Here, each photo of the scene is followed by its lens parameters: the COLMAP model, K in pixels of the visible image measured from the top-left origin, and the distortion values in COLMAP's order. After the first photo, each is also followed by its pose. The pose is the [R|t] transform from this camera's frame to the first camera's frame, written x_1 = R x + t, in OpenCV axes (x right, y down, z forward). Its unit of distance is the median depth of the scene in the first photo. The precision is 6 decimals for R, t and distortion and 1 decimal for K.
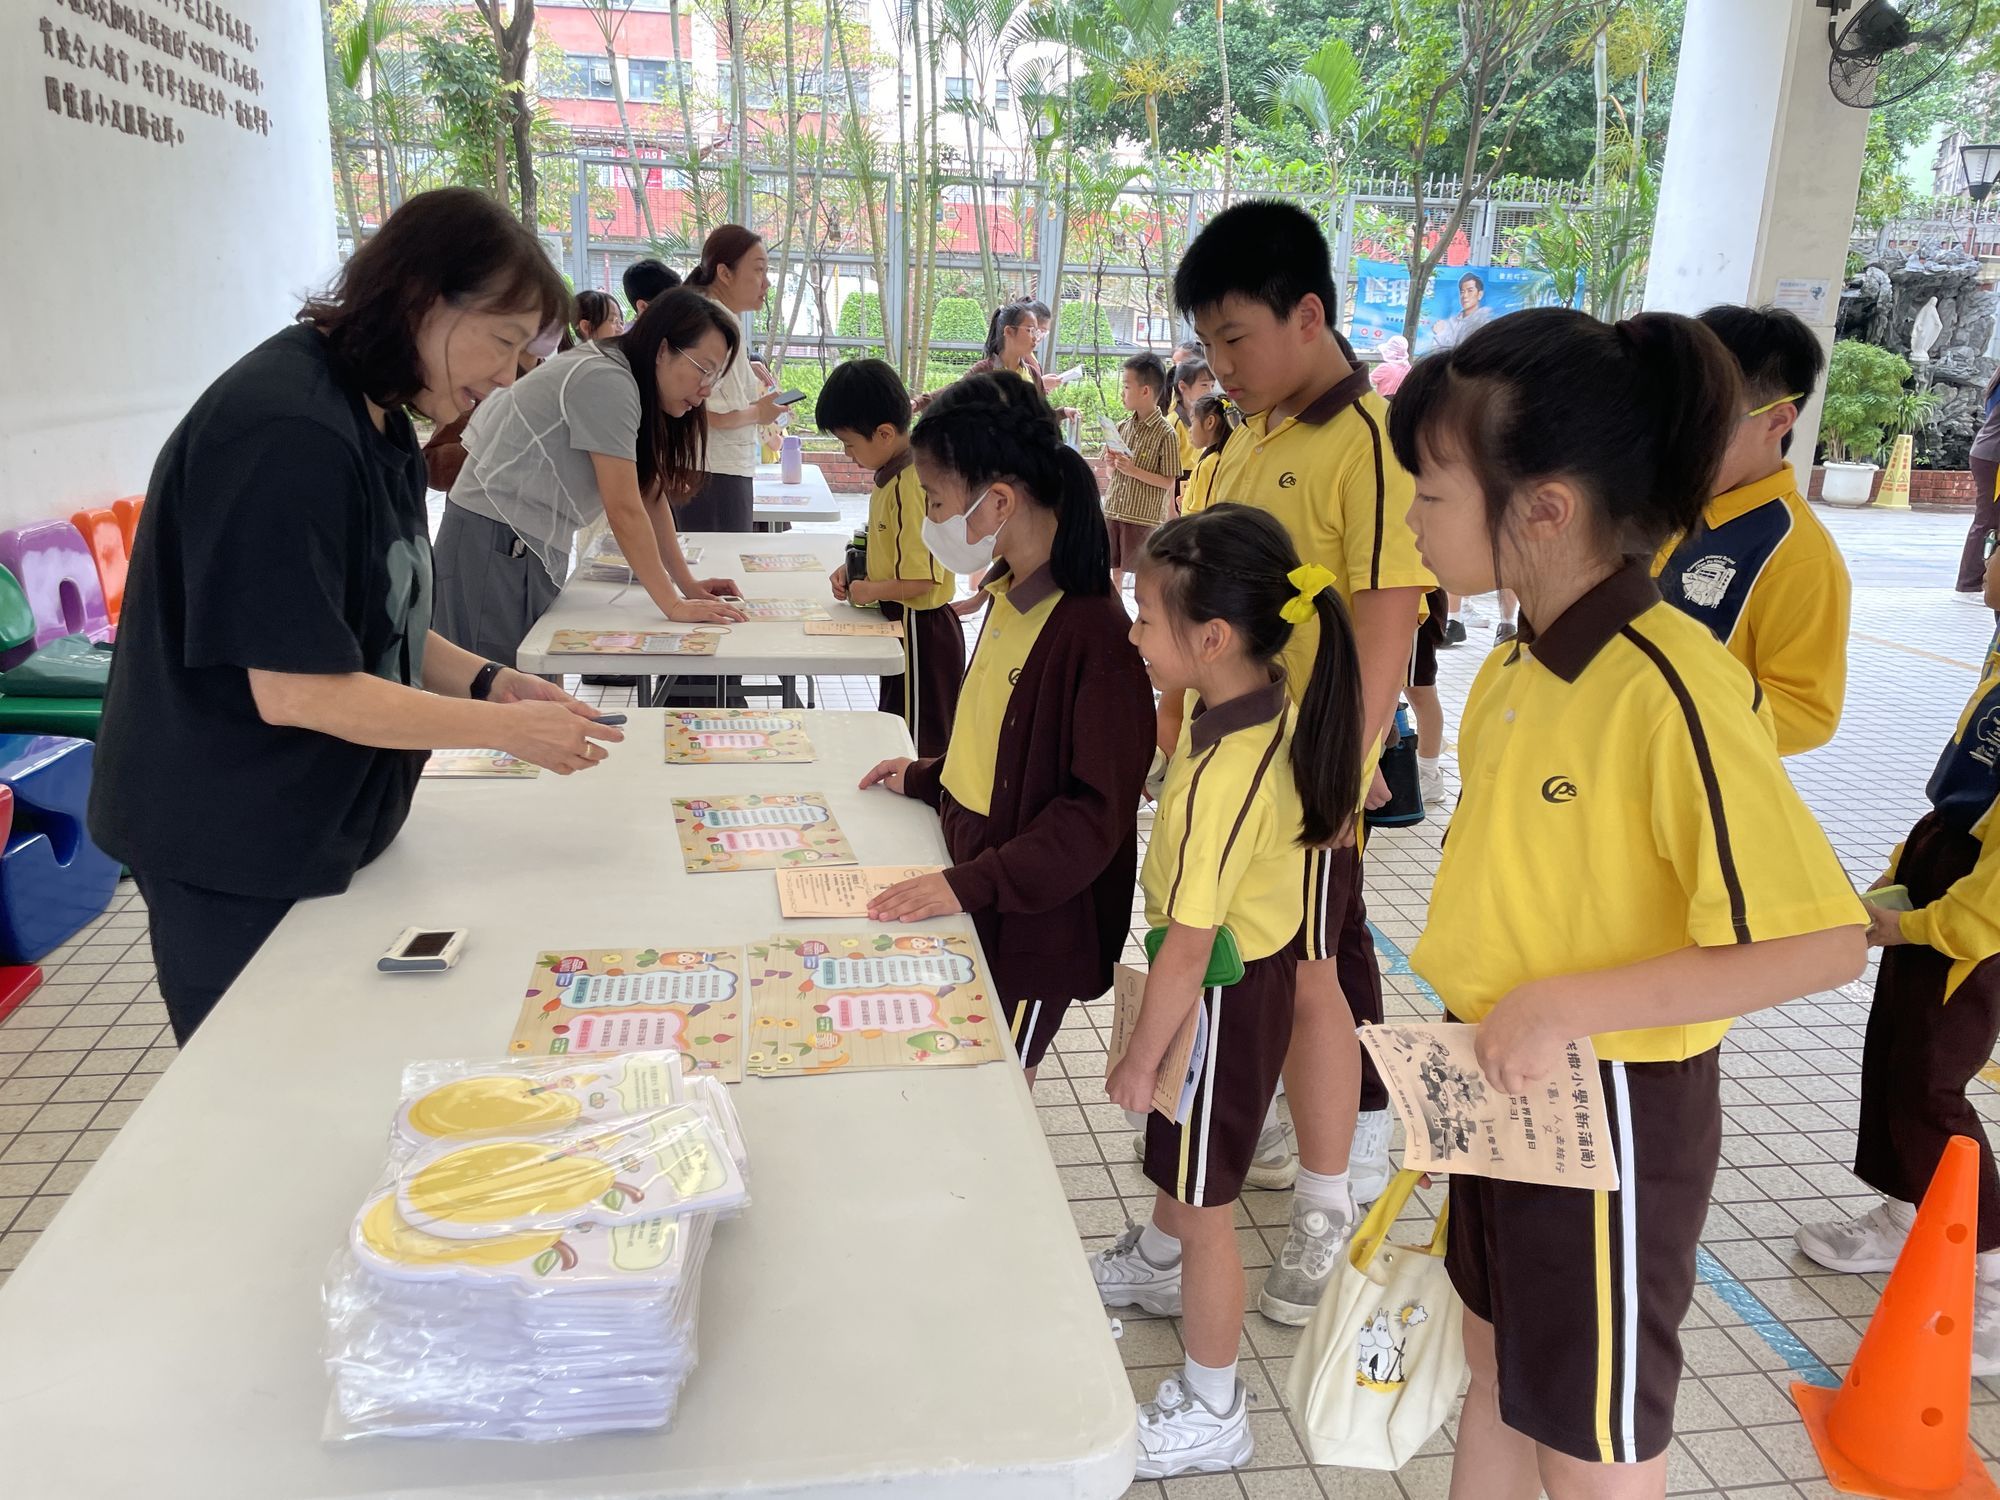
lens RADIAL K [[1546.6, 0, 1000.0], [0, 1546.6, 750.0], [0, 0, 1]] dist [0.042992, -0.074362]
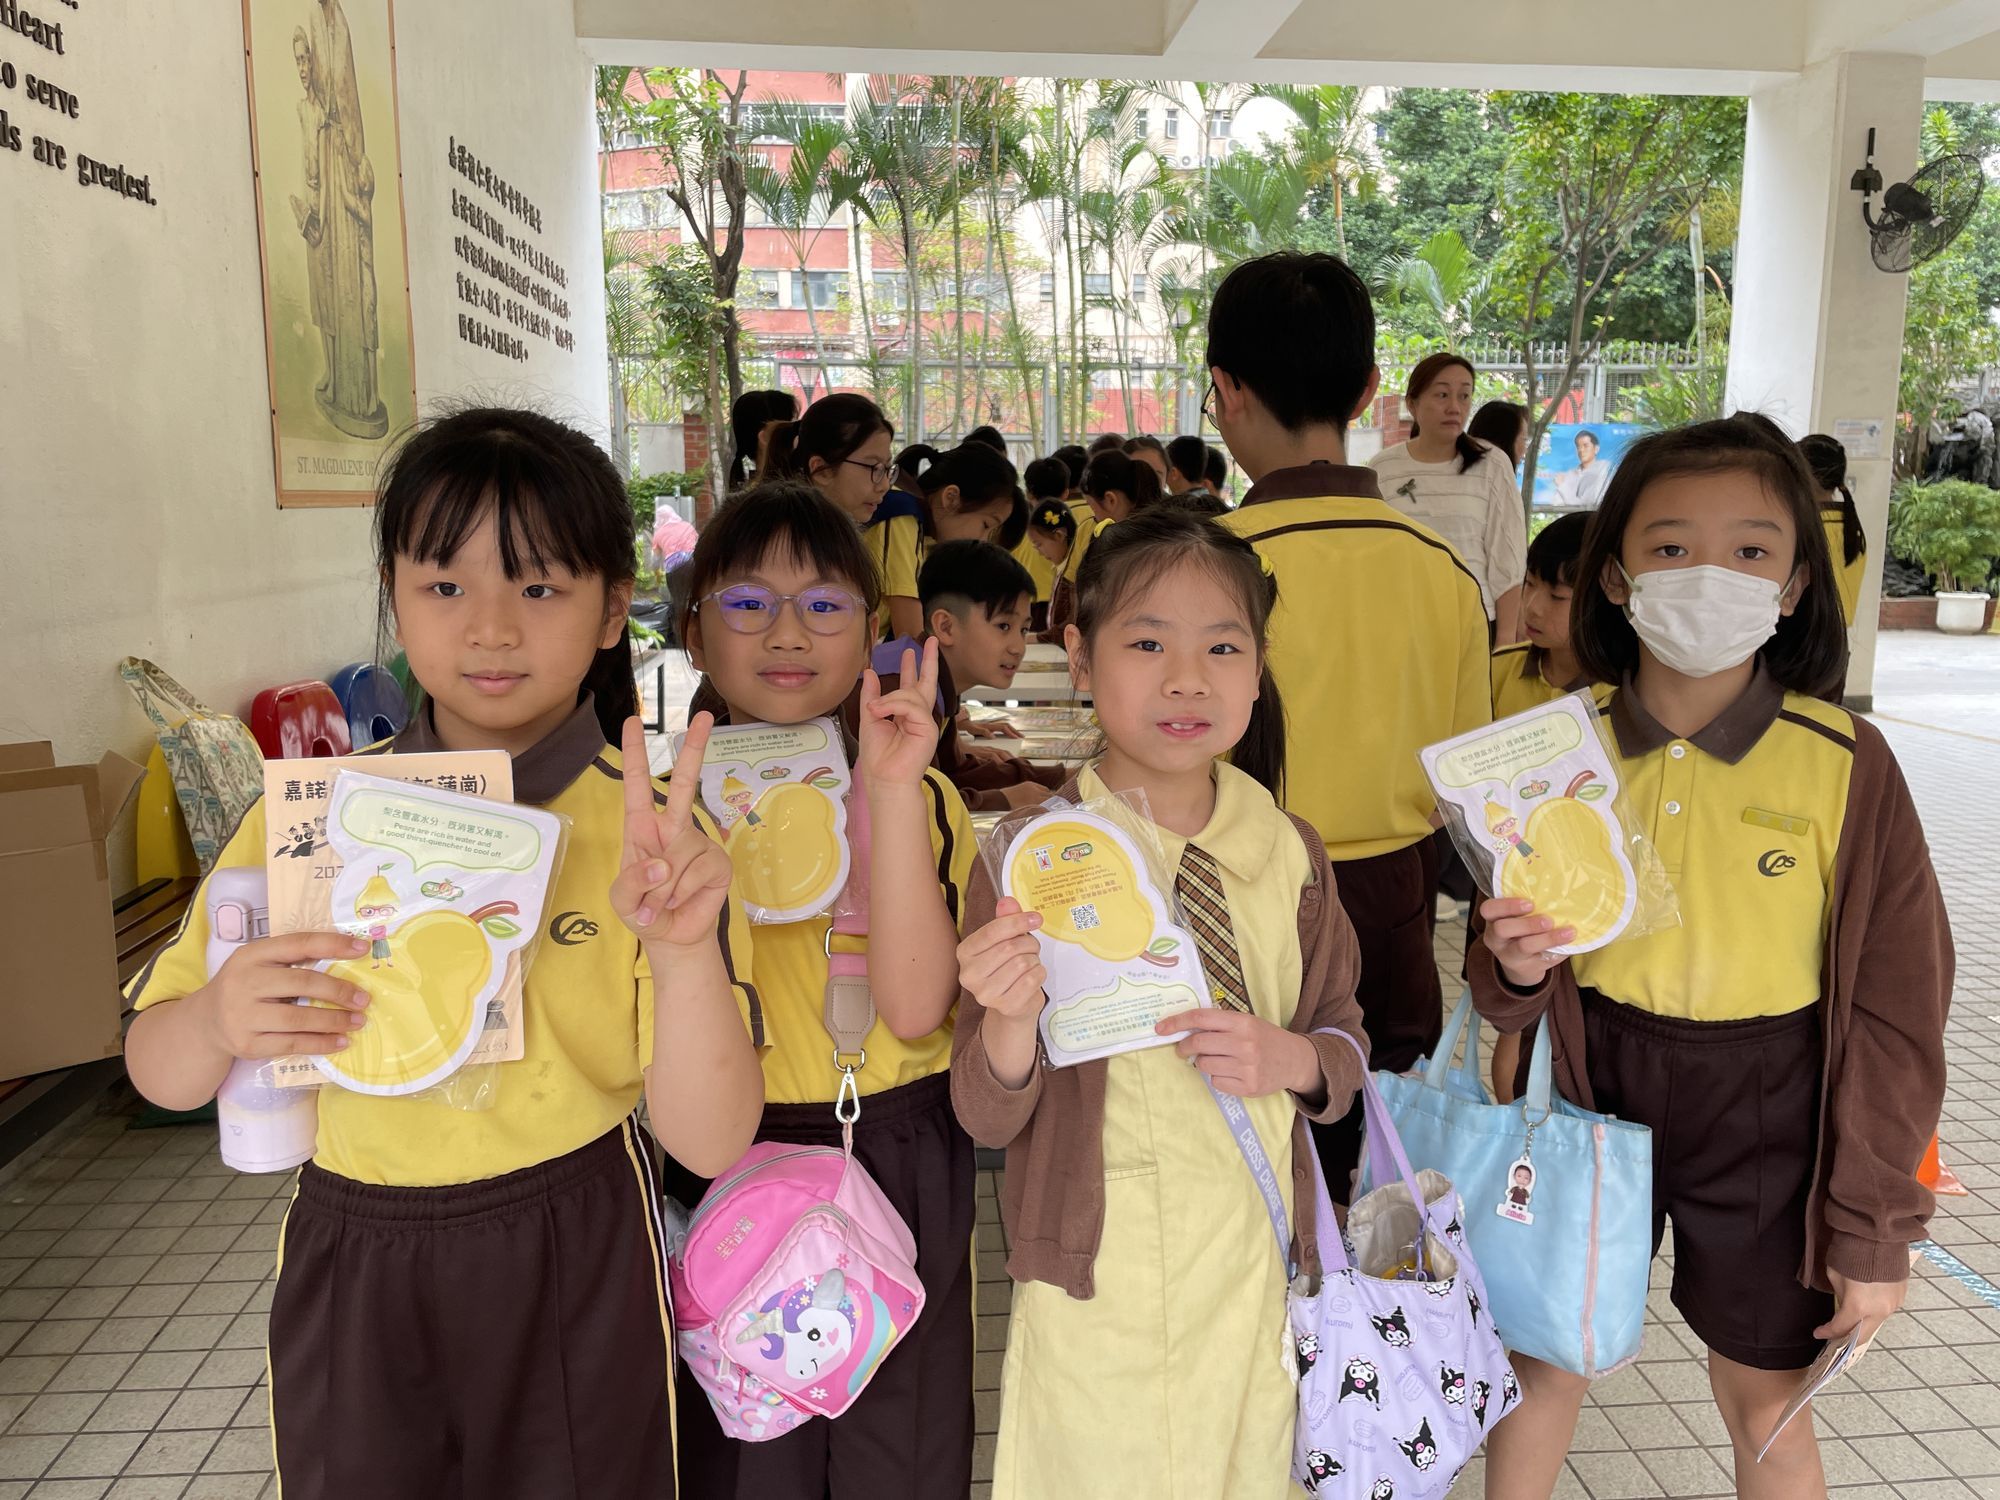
lens RADIAL K [[1593.7, 0, 1000.0], [0, 1593.7, 750.0], [0, 0, 1]] dist [0.040350, -0.103563]
pose [[0.995878, -0.018840, -0.088723, -0.006173], [0.008307, 0.993023, -0.117630, 0.041609], [0.090320, 0.116408, 0.989086, -0.109557]]
